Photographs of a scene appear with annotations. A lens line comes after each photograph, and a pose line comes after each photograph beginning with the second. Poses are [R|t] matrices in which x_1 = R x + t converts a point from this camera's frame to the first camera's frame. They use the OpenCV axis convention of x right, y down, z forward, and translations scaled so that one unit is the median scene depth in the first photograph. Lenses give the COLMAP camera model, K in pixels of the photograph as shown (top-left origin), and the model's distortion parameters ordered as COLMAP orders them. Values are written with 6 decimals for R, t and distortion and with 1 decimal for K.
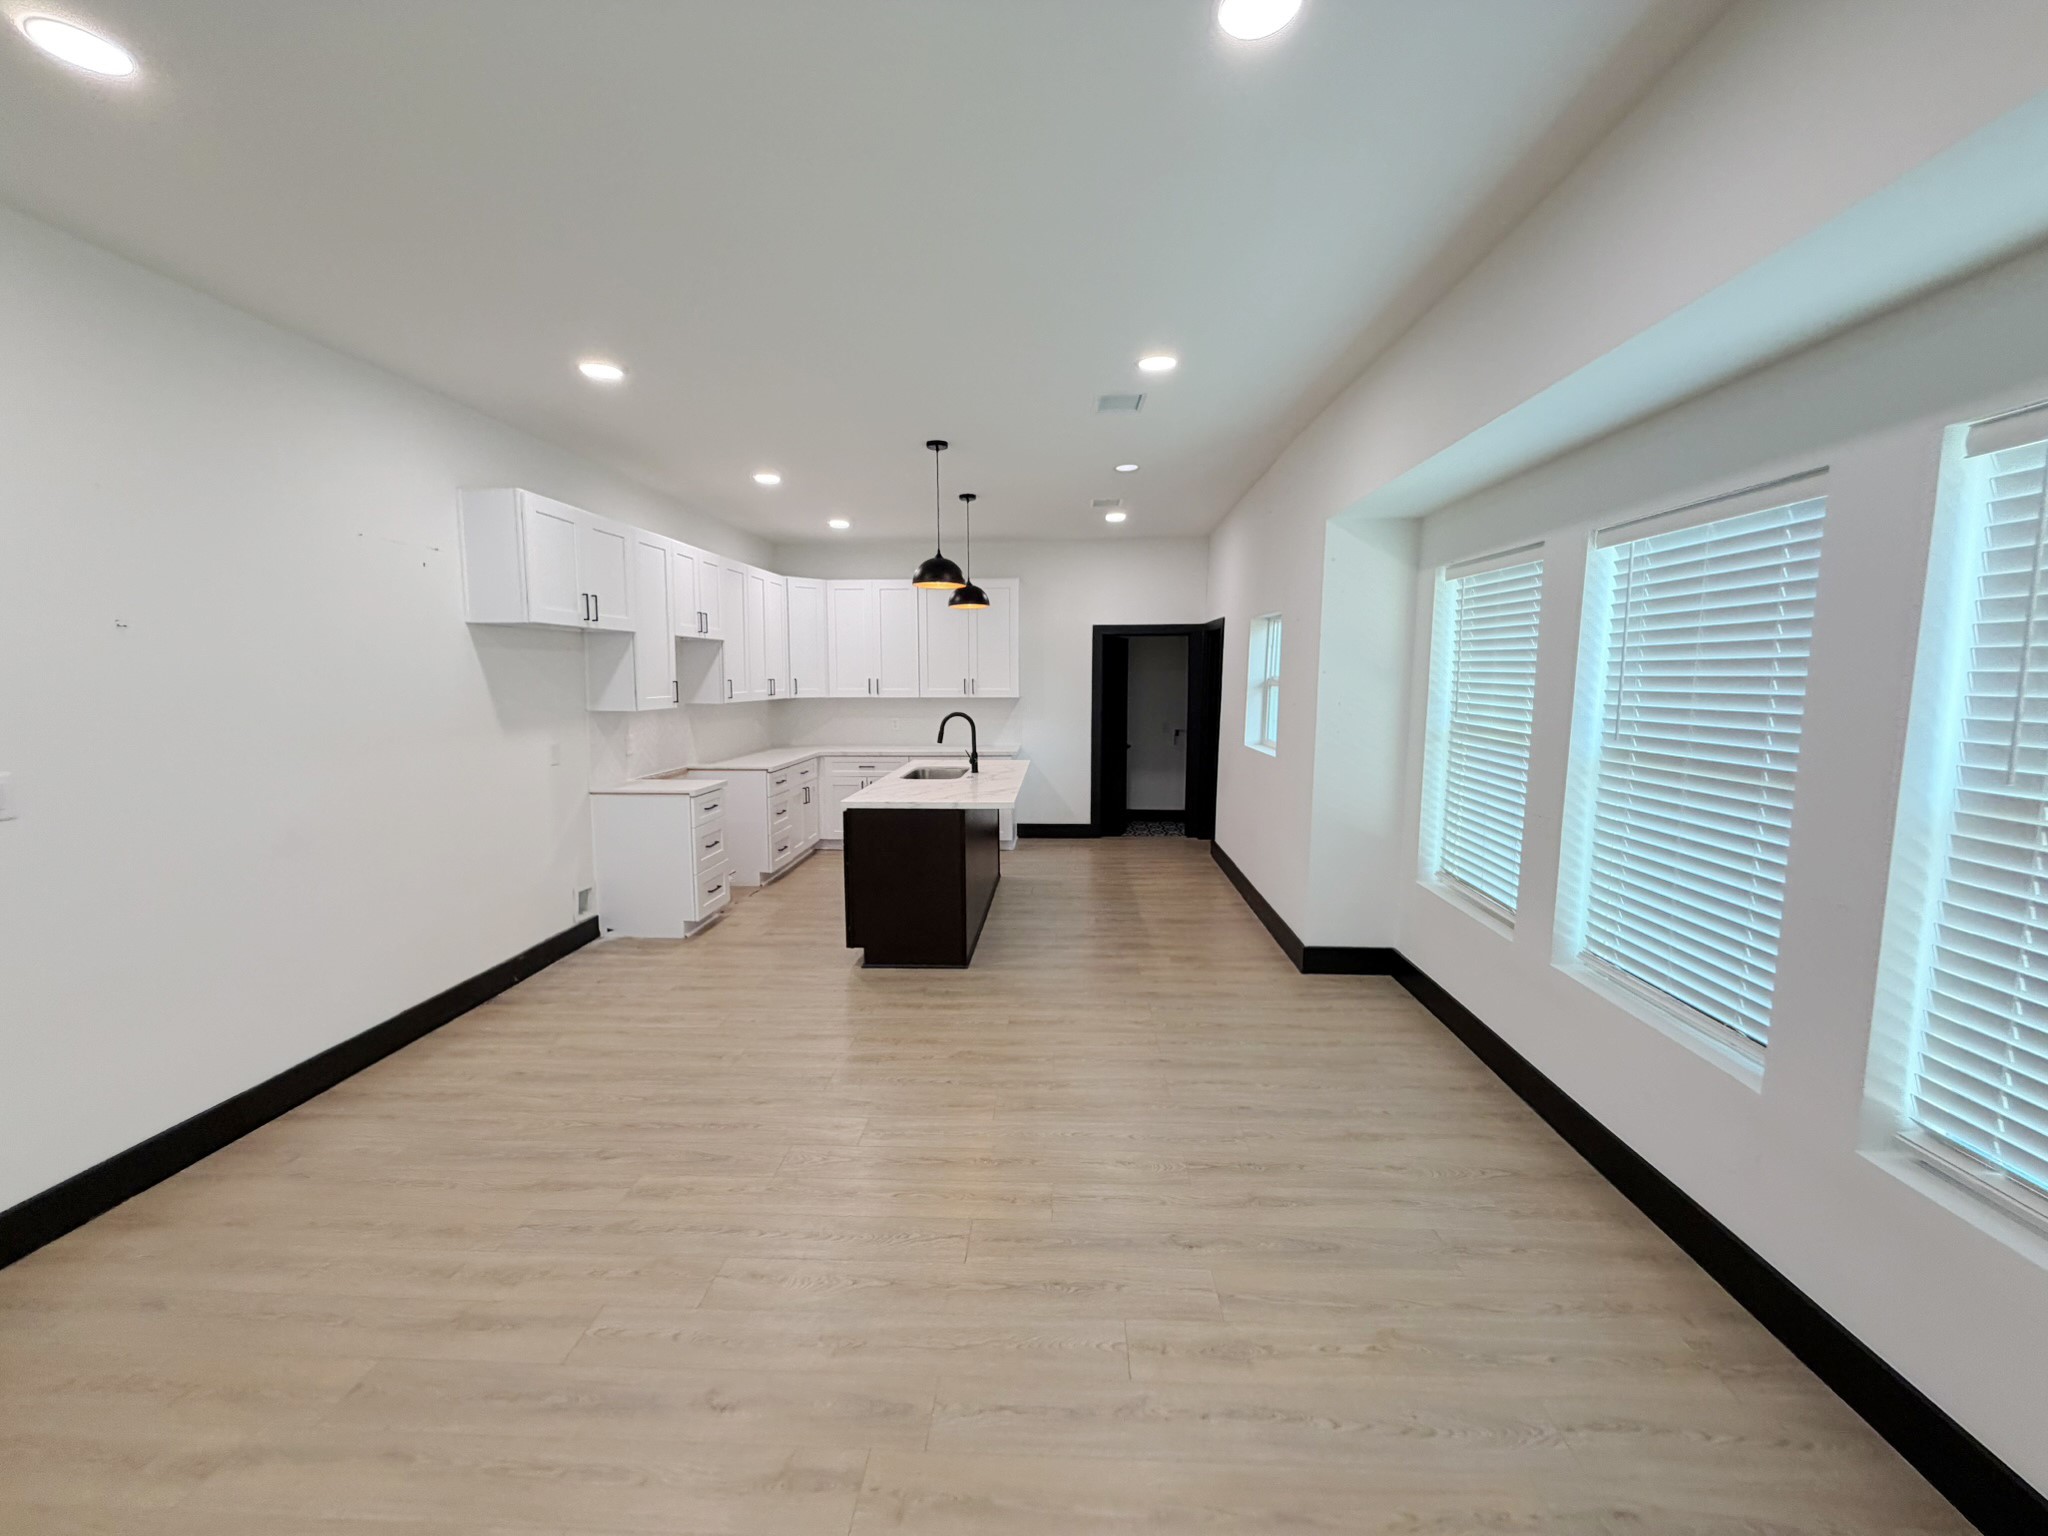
lens RADIAL K [[823.3, 0, 1024.4], [0, 823.3, 767.3], [0, 0, 1]] dist [0.000138, 0.000578]
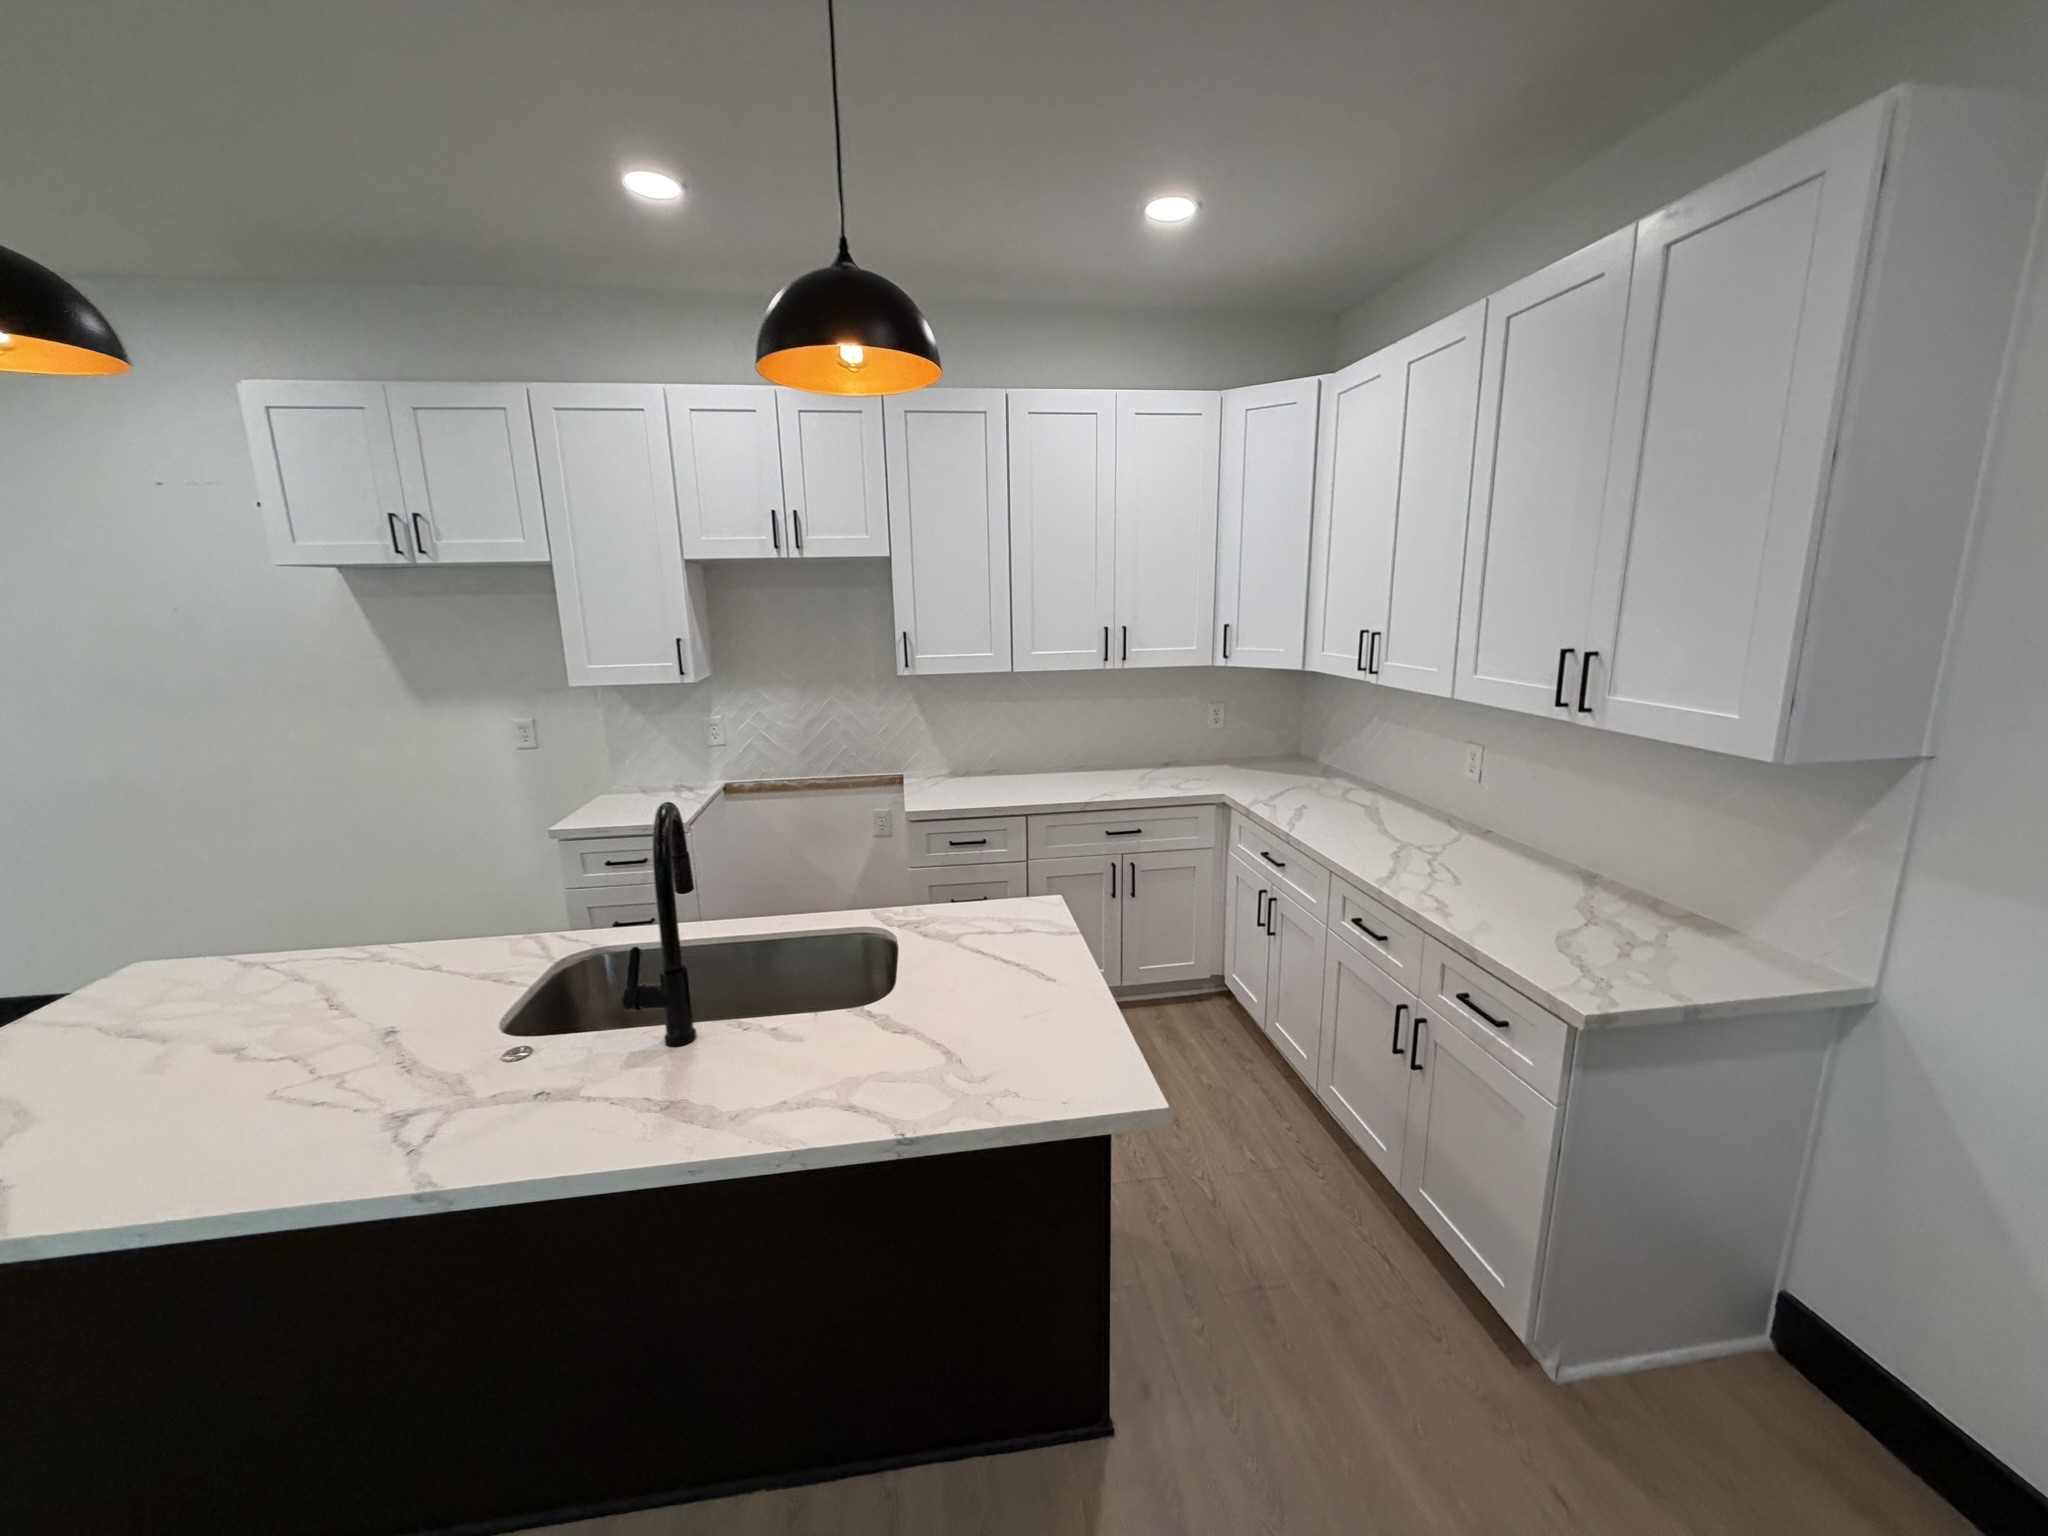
lens RADIAL K [[823.3, 0, 1027.2], [0, 823.3, 766.1], [0, 0, 1]] dist [0.000138, 0.000578]
pose [[0.196678, 0.206234, -0.958533, 0.200859], [-0.092464, 0.977172, 0.191272, -0.142773], [0.976098, 0.051011, 0.211258, 1.058979]]
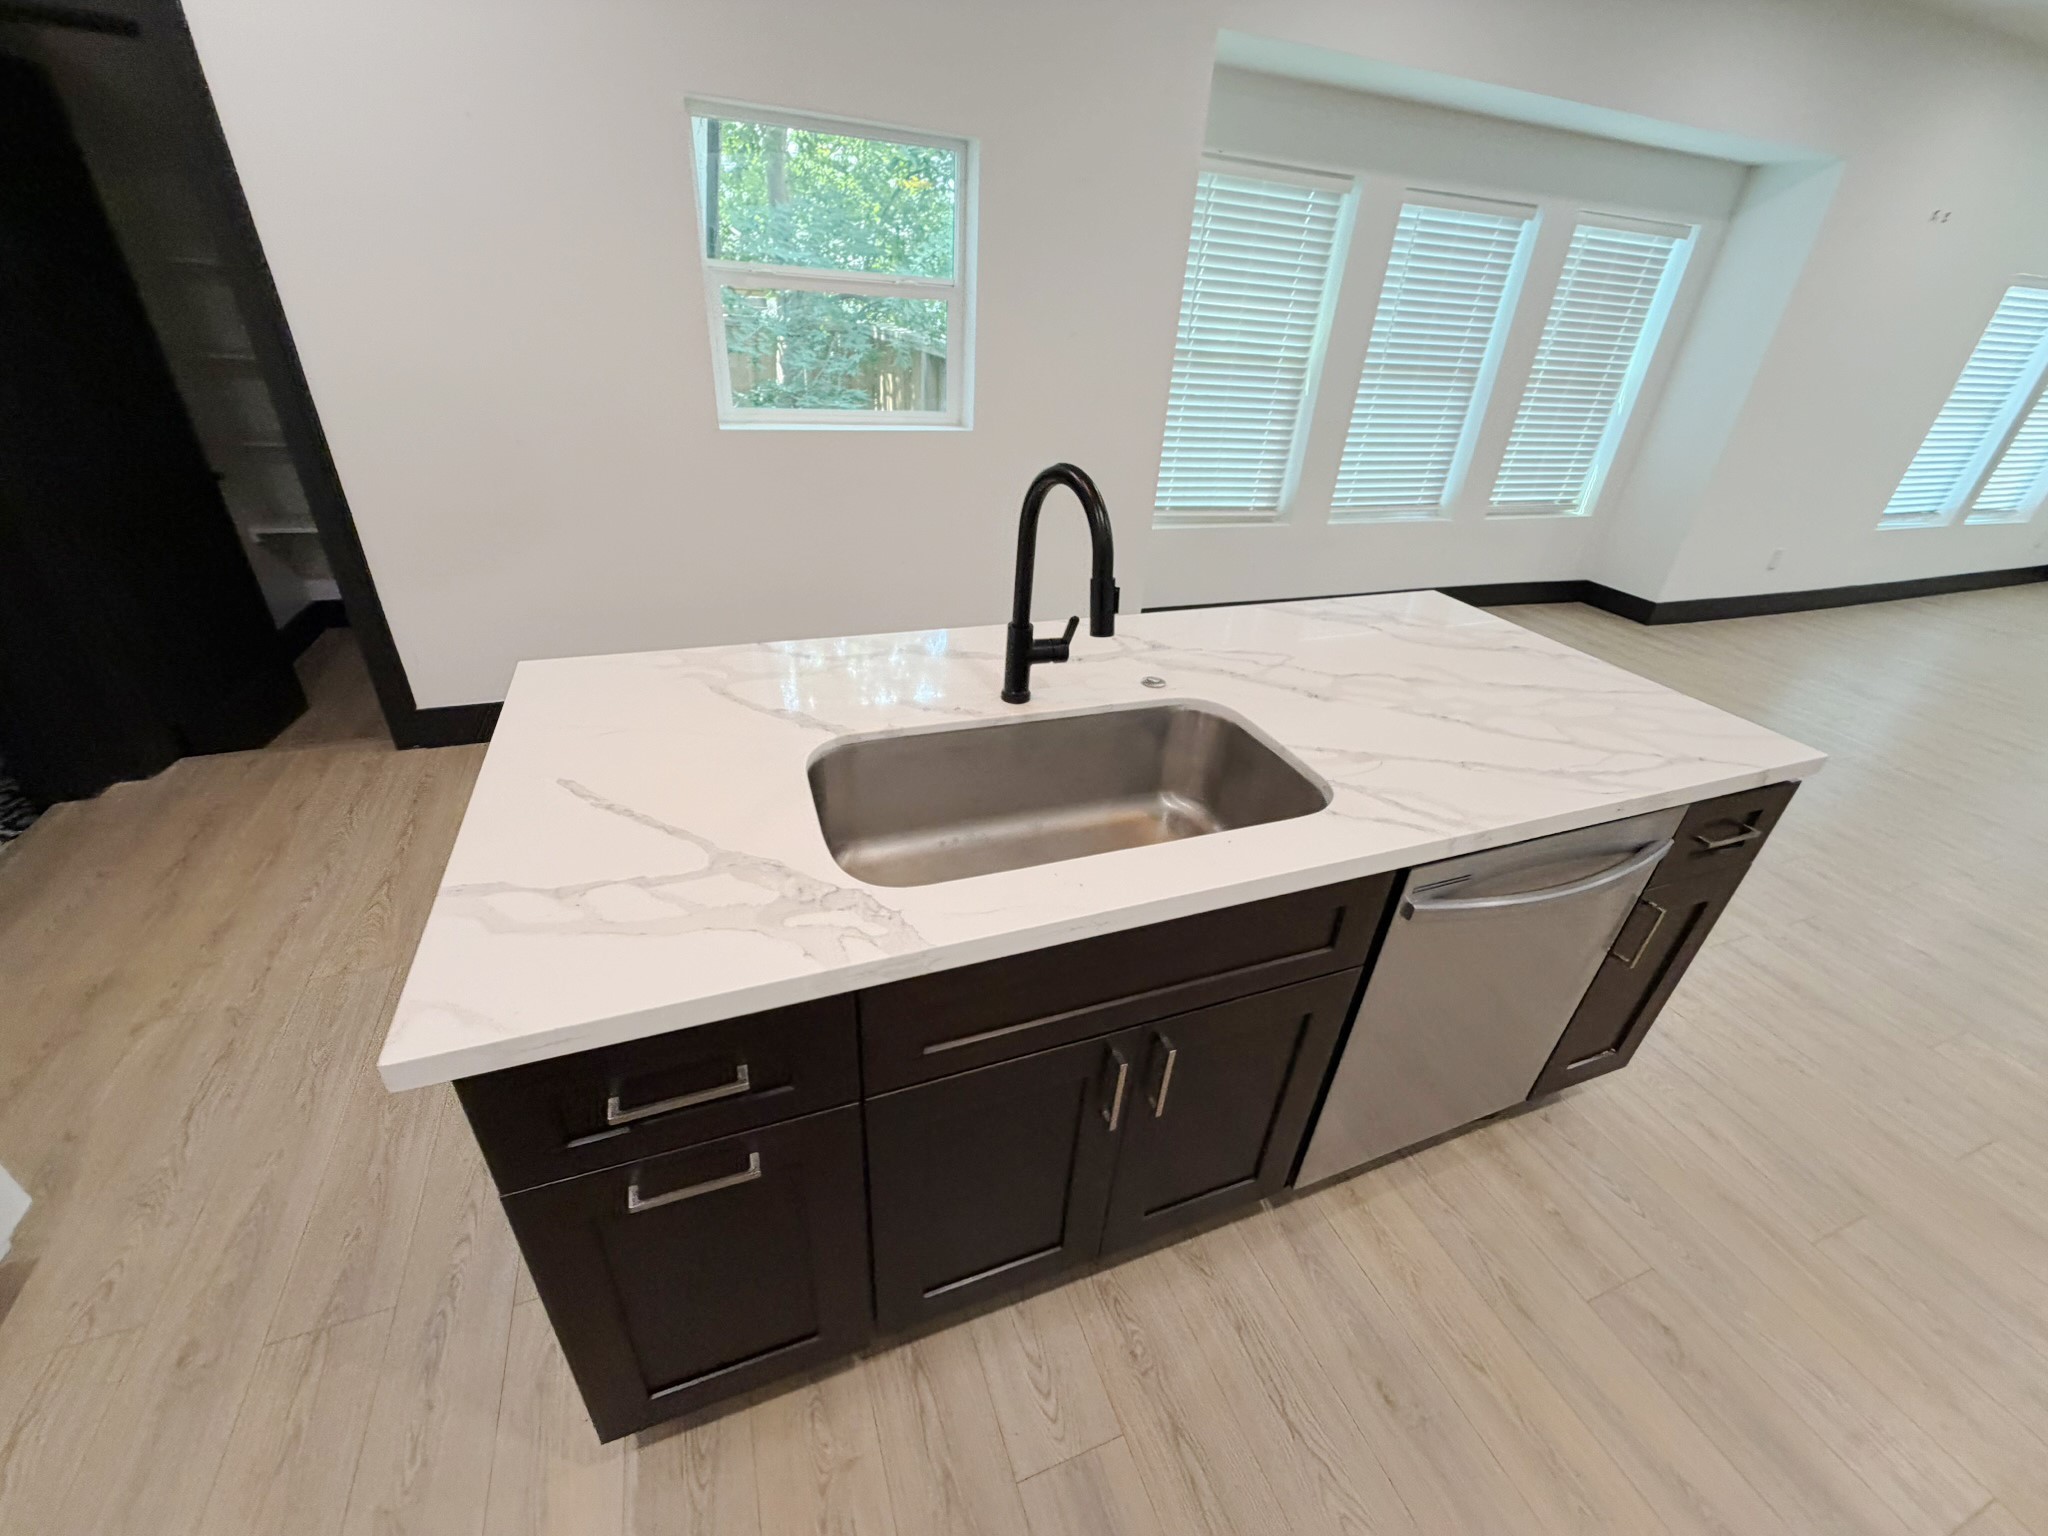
lens RADIAL K [[823.3, 0, 1025.4], [0, 823.3, 768.2], [0, 0, 1]] dist [0.000138, 0.000578]
pose [[-0.411087, -0.475621, 0.777684, -0.274761], [0.041756, 0.842382, 0.537261, -0.114768], [-0.910639, 0.253333, -0.326432, 1.098067]]
